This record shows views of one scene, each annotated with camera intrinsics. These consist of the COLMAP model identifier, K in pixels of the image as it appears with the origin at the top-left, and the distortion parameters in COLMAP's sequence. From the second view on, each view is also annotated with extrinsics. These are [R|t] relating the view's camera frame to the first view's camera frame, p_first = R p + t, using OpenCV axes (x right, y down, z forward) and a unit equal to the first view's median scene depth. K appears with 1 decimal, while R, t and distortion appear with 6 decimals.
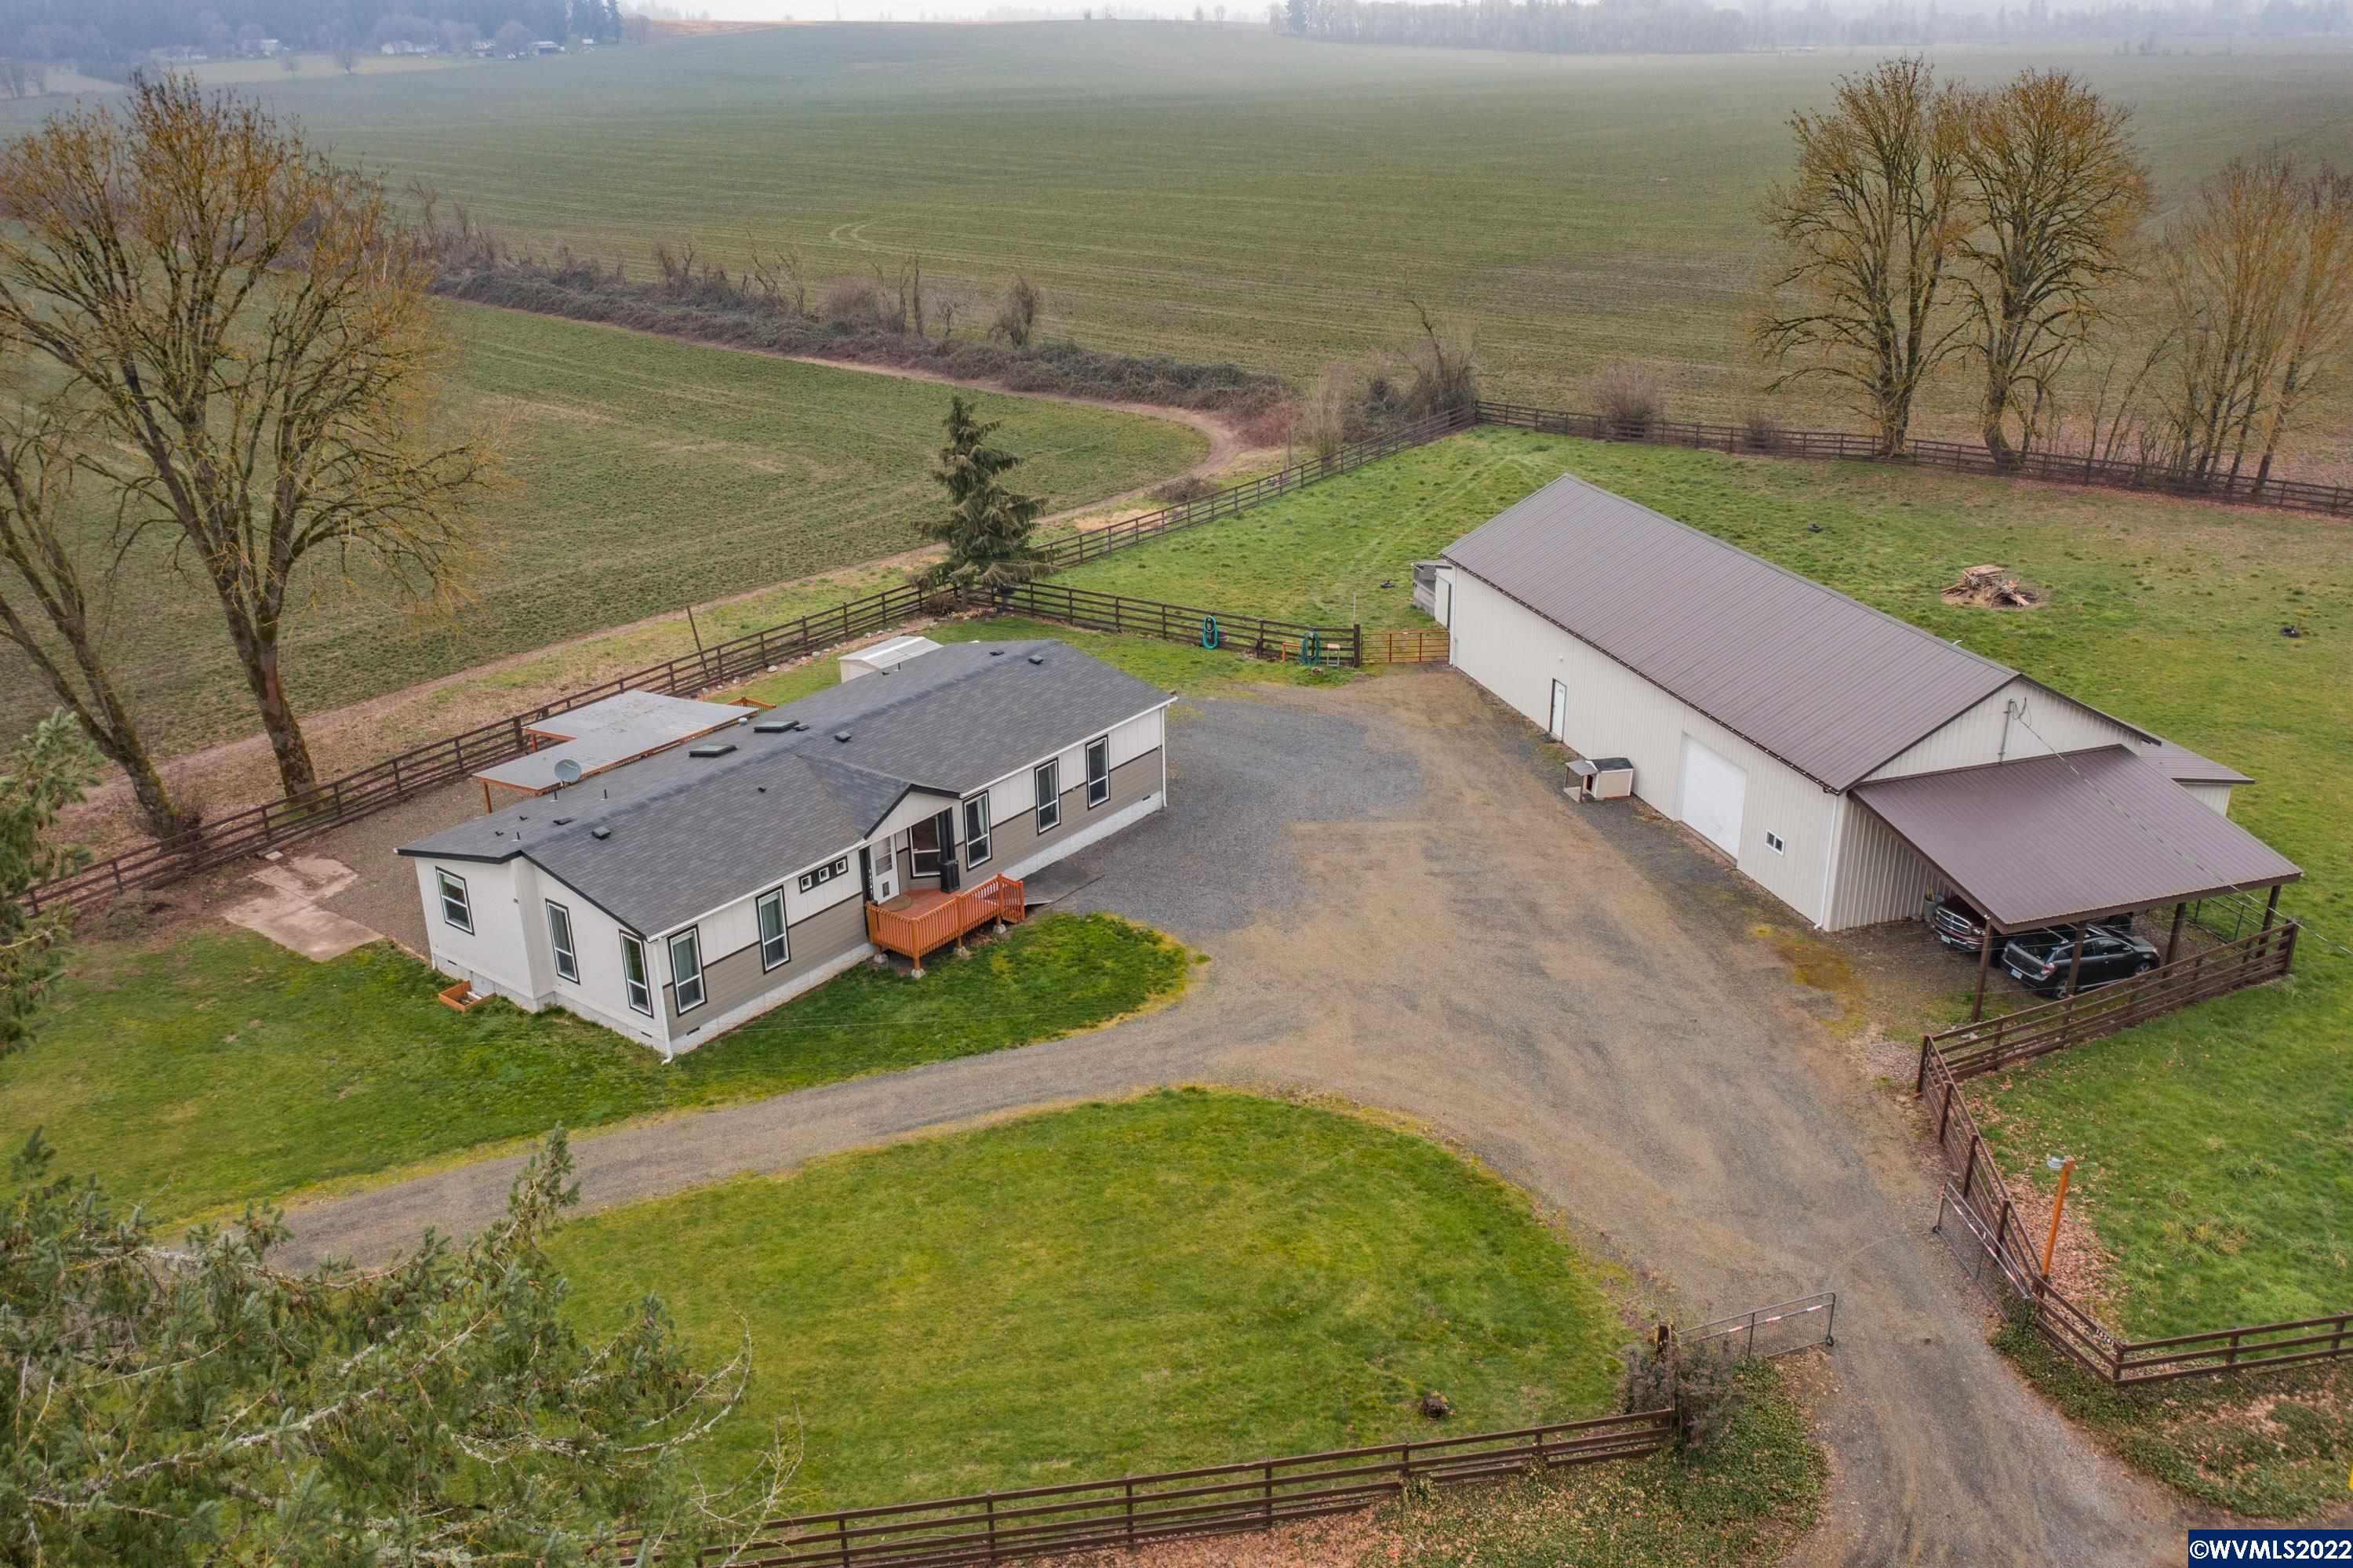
lens RADIAL K [[1855.8, 0, 1176.5], [0, 1855.8, 784.0], [0, 0, 1]] dist [-0.006240, -0.001819]
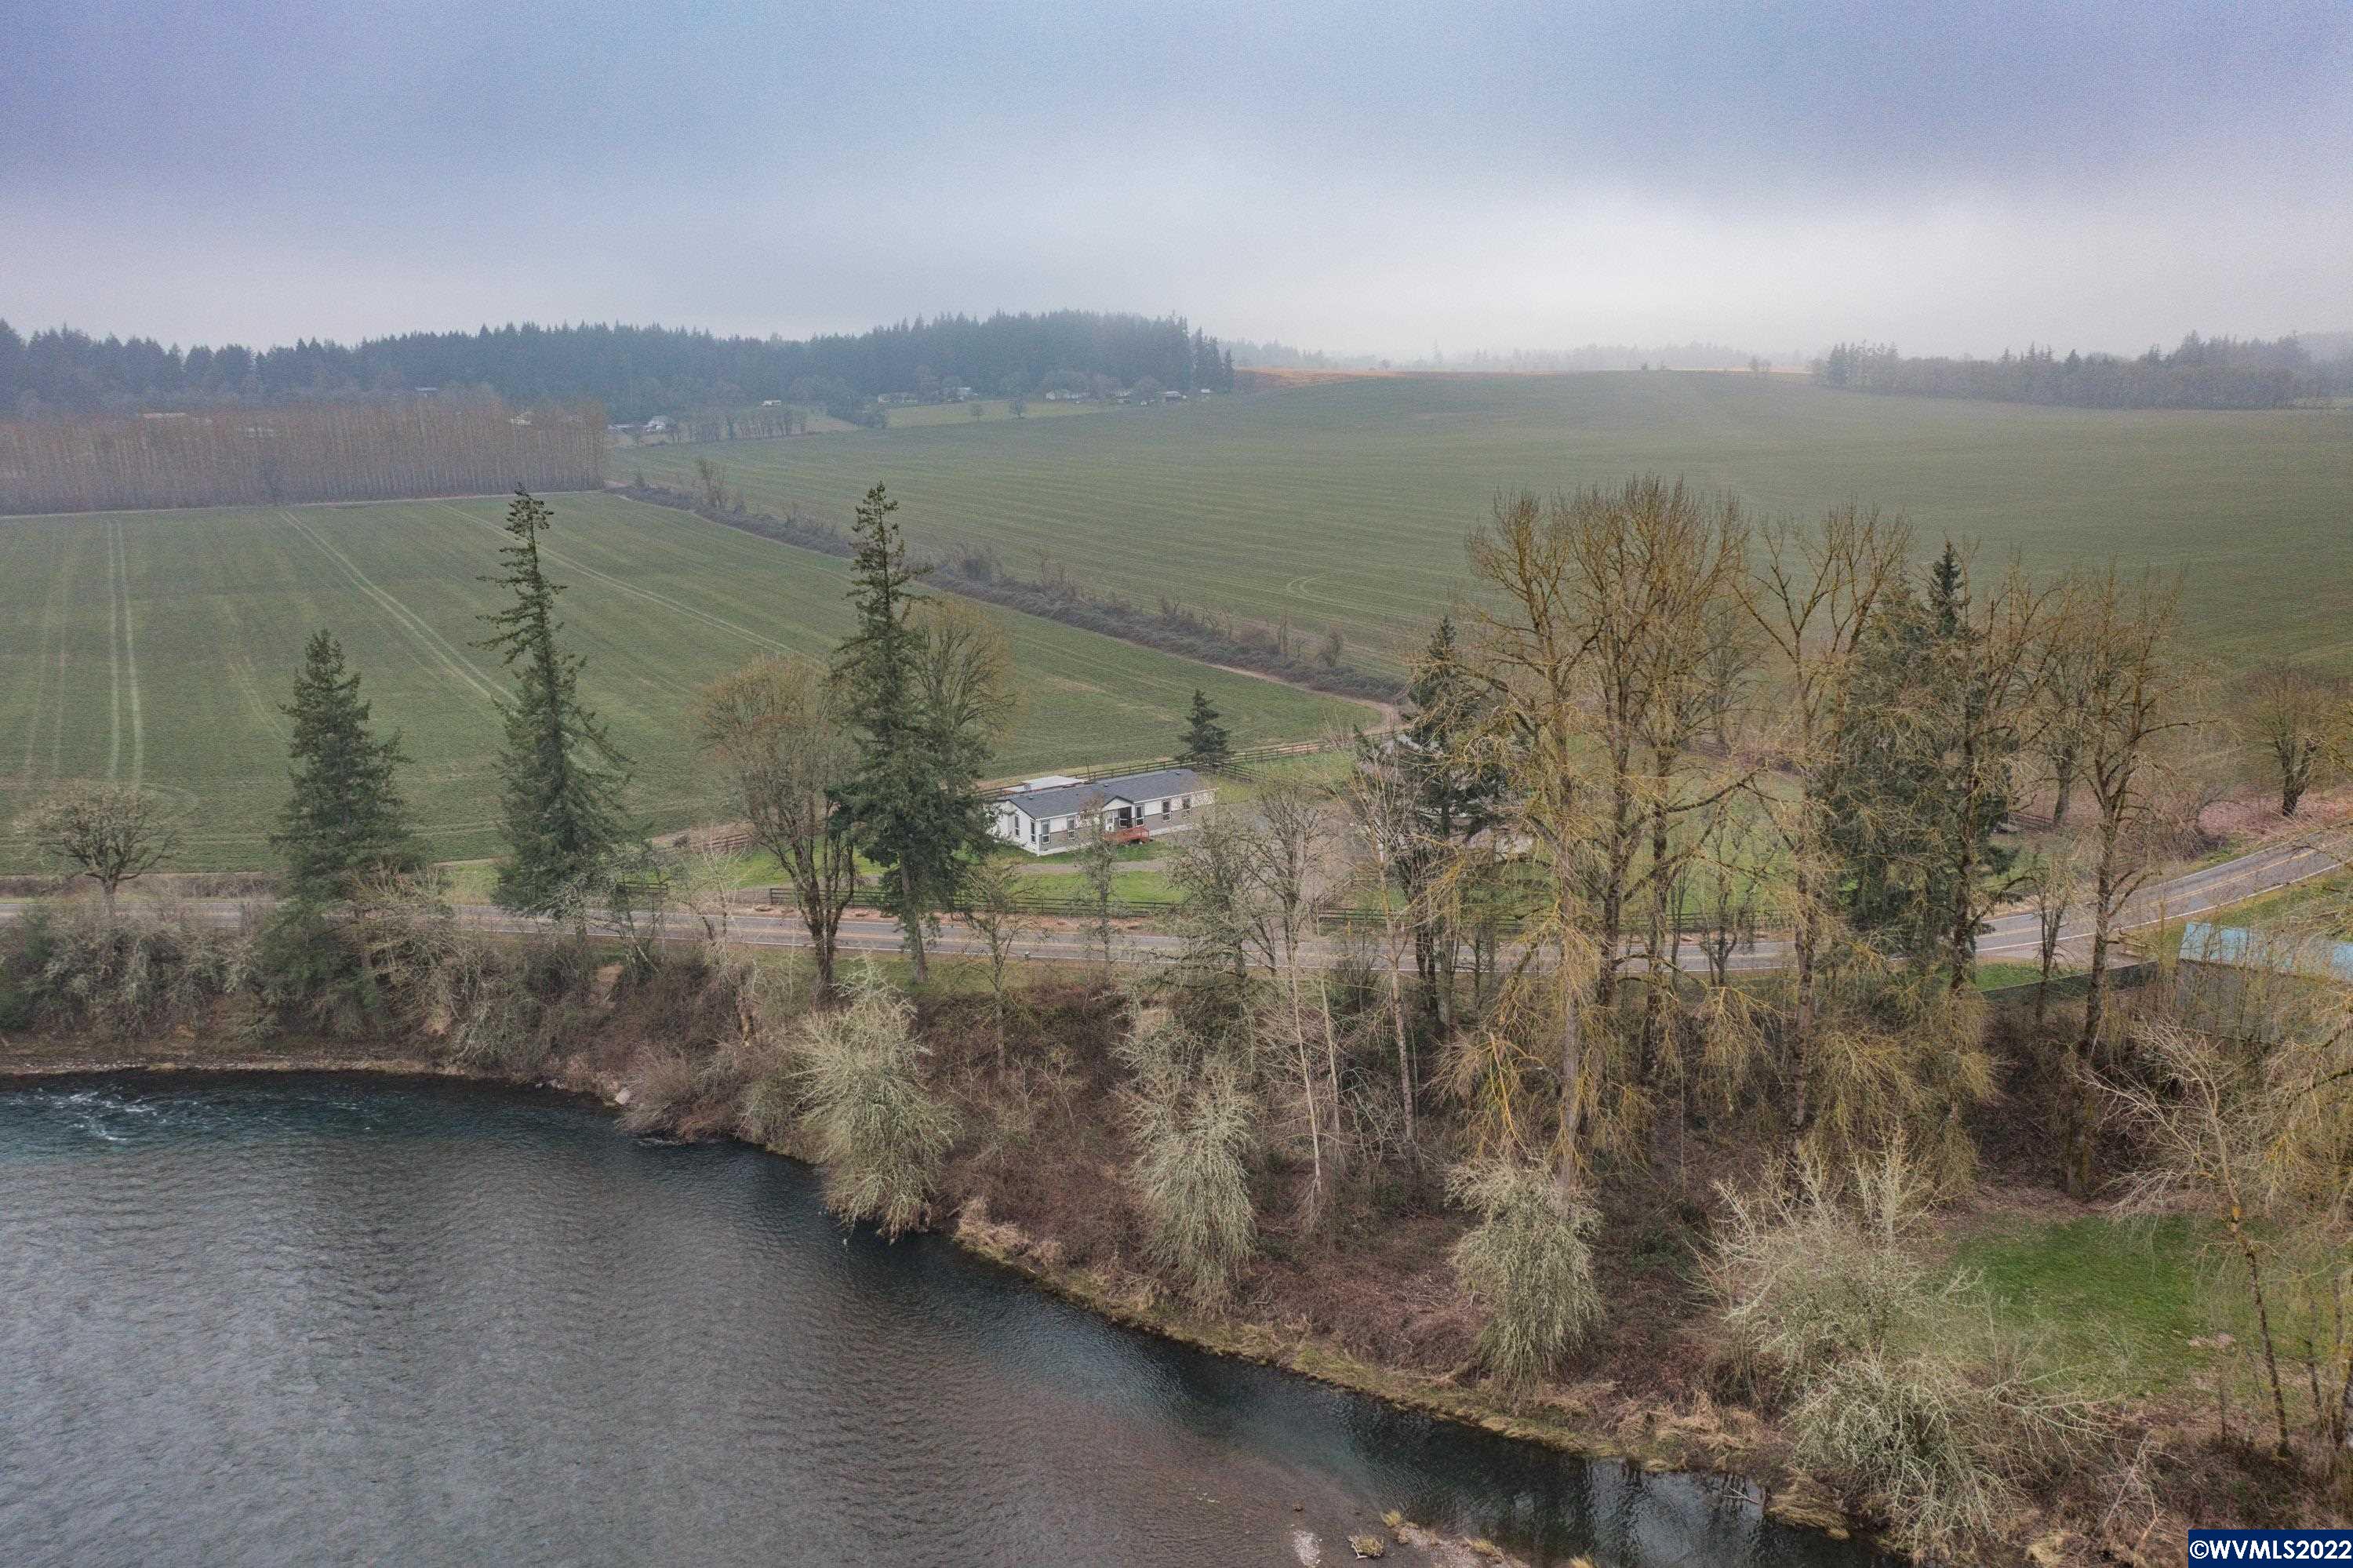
lens RADIAL K [[1855.8, 0, 1176.5], [0, 1855.8, 784.0], [0, 0, 1]] dist [-0.006240, -0.001819]
pose [[0.950878, 0.071863, -0.301109, 0.384062], [-0.117909, 0.983440, -0.137638, 0.169049], [0.286232, 0.166380, 0.943604, -0.858550]]
